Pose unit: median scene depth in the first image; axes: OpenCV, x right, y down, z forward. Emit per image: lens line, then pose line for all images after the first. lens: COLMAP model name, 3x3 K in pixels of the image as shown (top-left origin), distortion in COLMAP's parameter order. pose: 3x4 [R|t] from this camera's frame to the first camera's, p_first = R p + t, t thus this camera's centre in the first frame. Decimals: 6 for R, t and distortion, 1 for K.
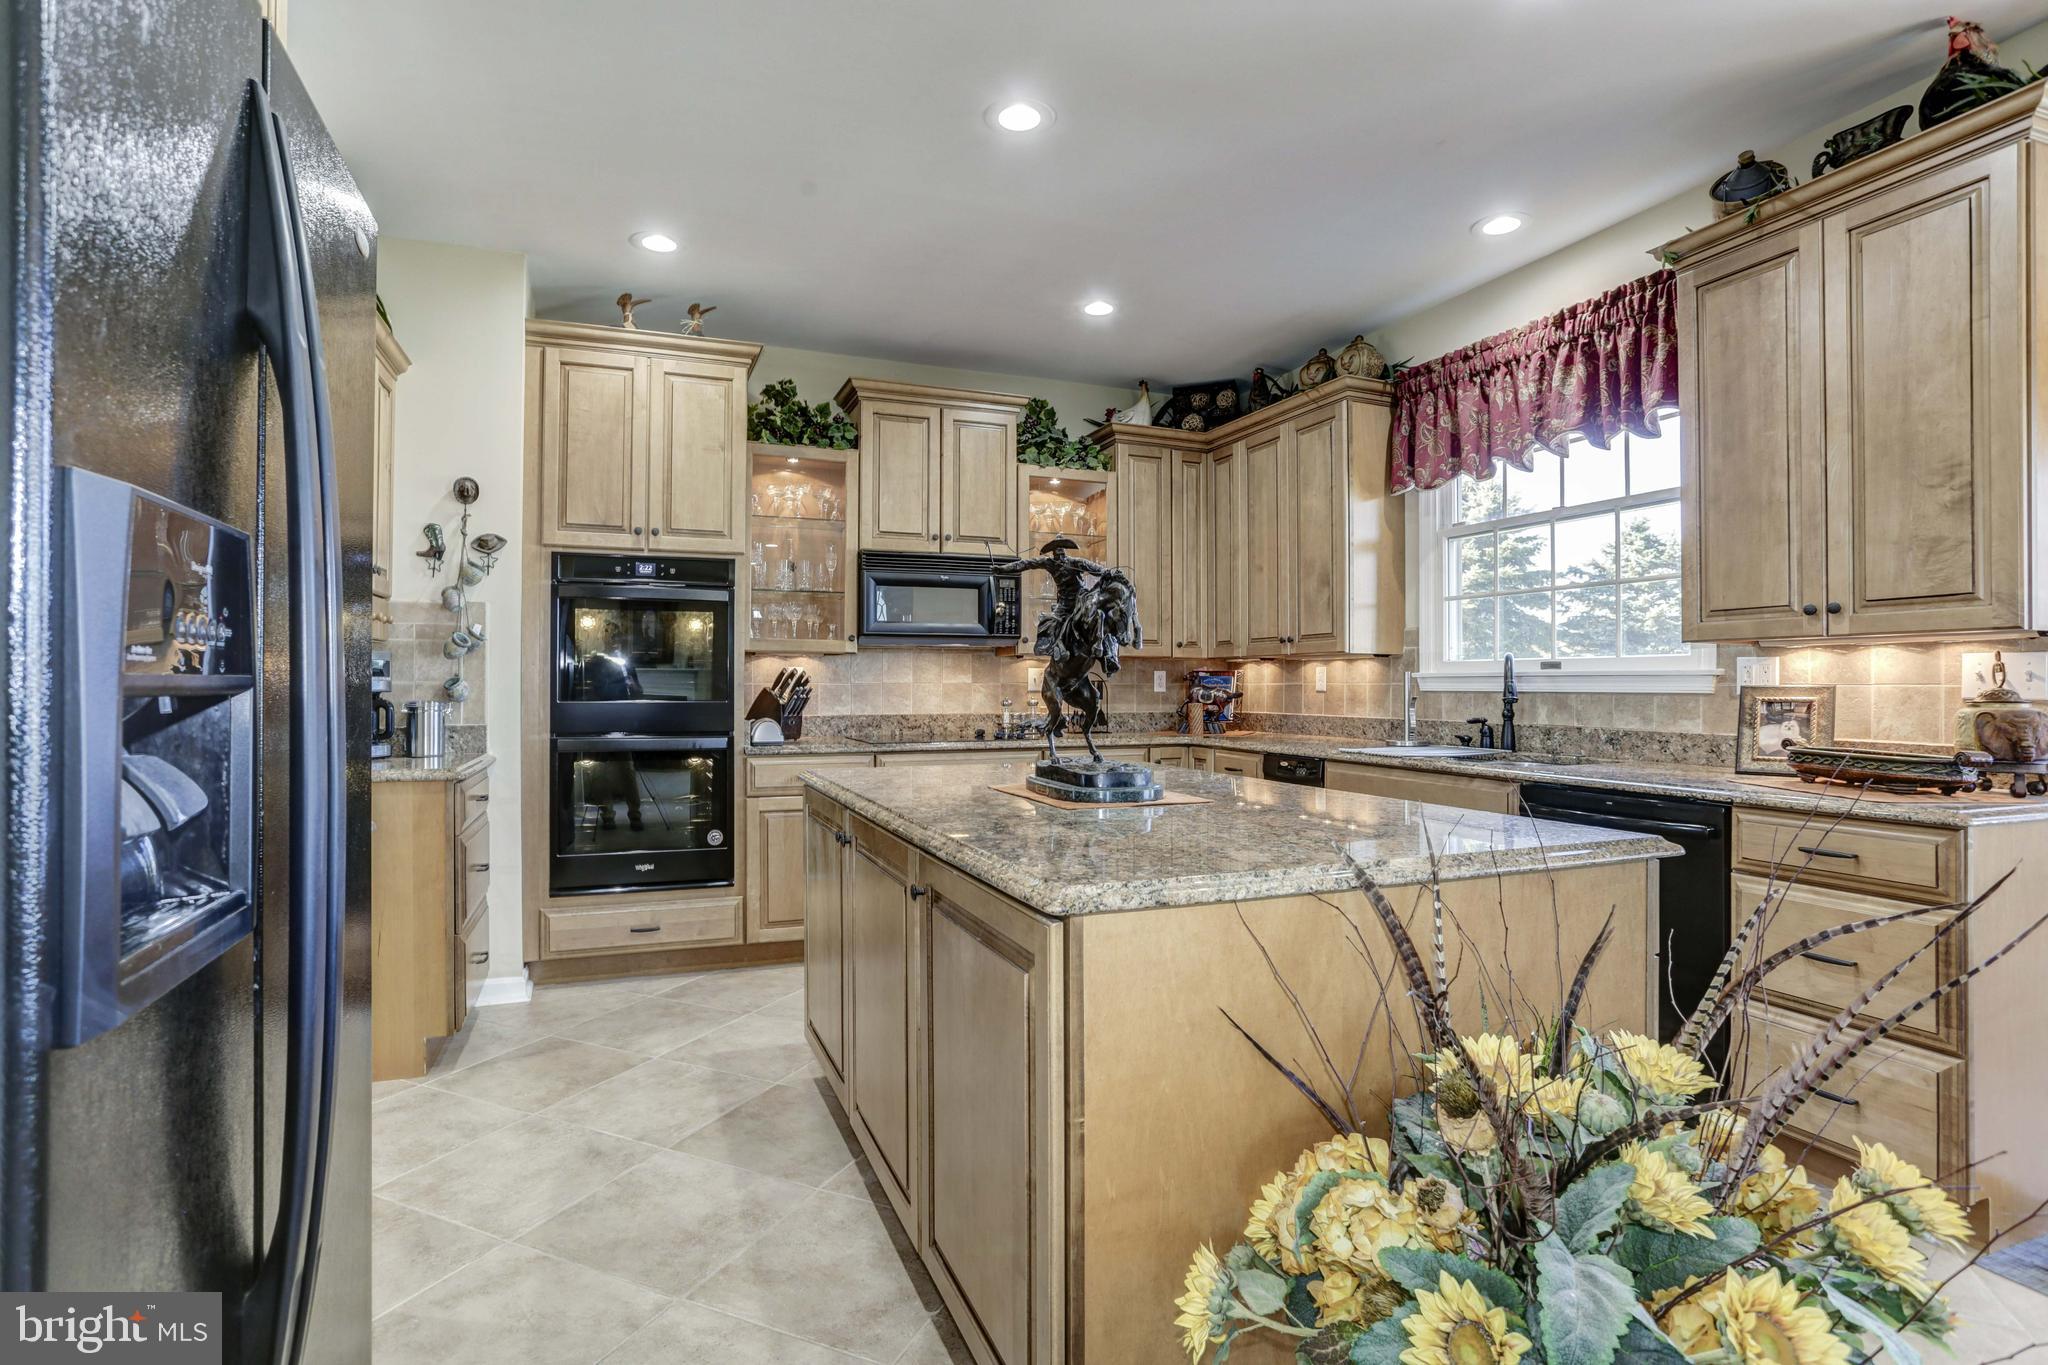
lens RADIAL K [[1021.8, 0, 1016.8], [0, 1021.8, 668.8], [0, 0, 1]] dist [-0.048420, 0.022257]
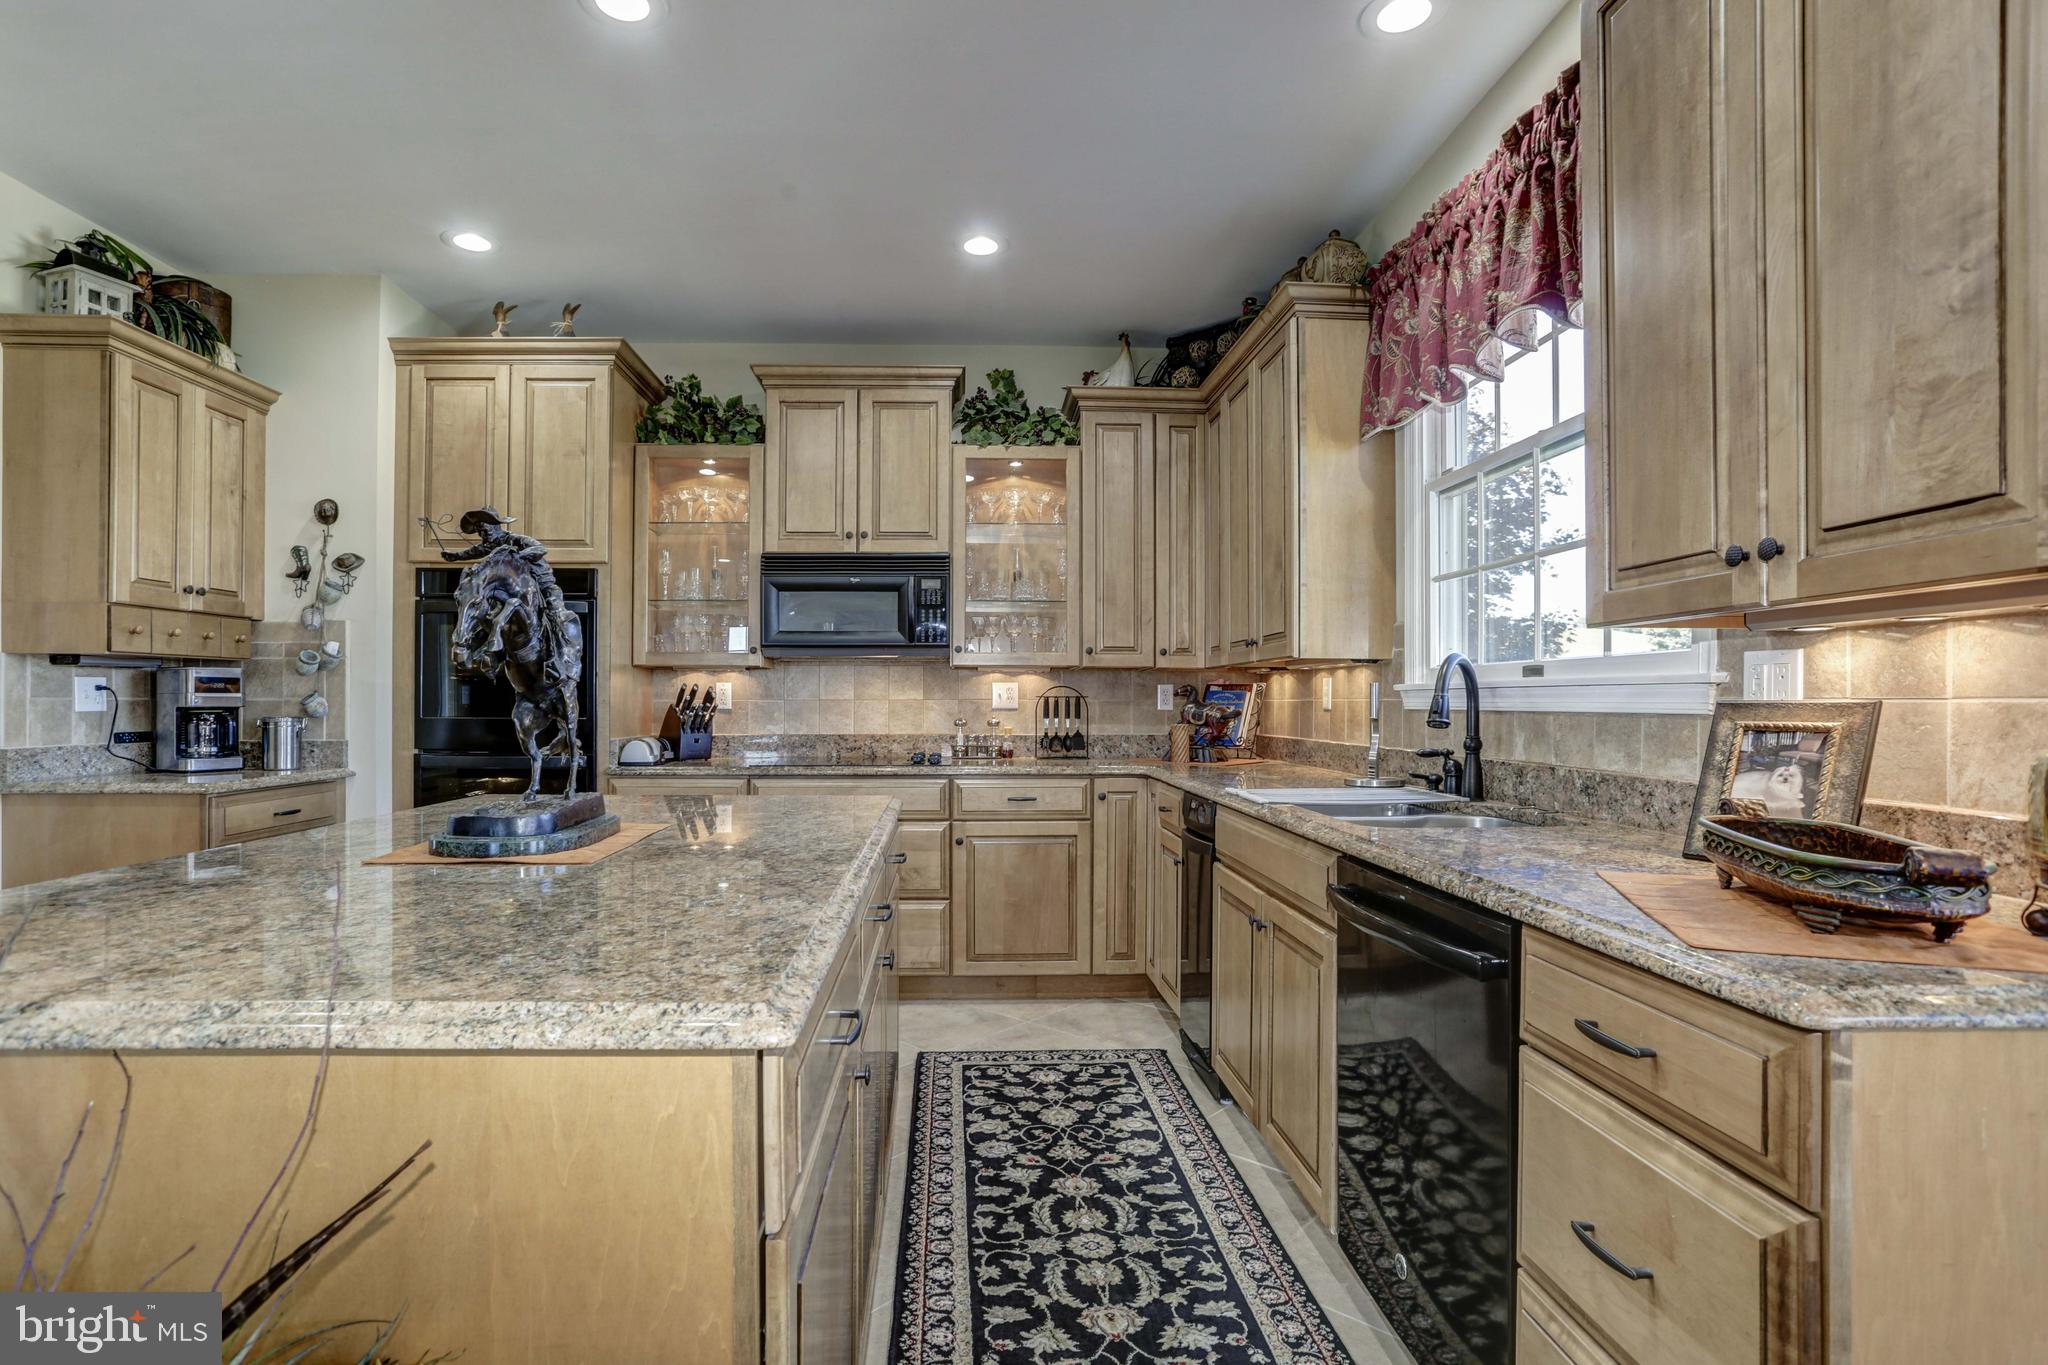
lens RADIAL K [[1006.3, 0, 1052.5], [0, 1006.3, 696.1], [0, 0, 1]] dist [-0.047763, 0.021144]
pose [[0.941372, -0.002249, -0.337363, 0.434736], [0.005200, 0.999956, 0.007843, 0.005923], [0.337330, -0.009138, 0.941342, 0.270736]]
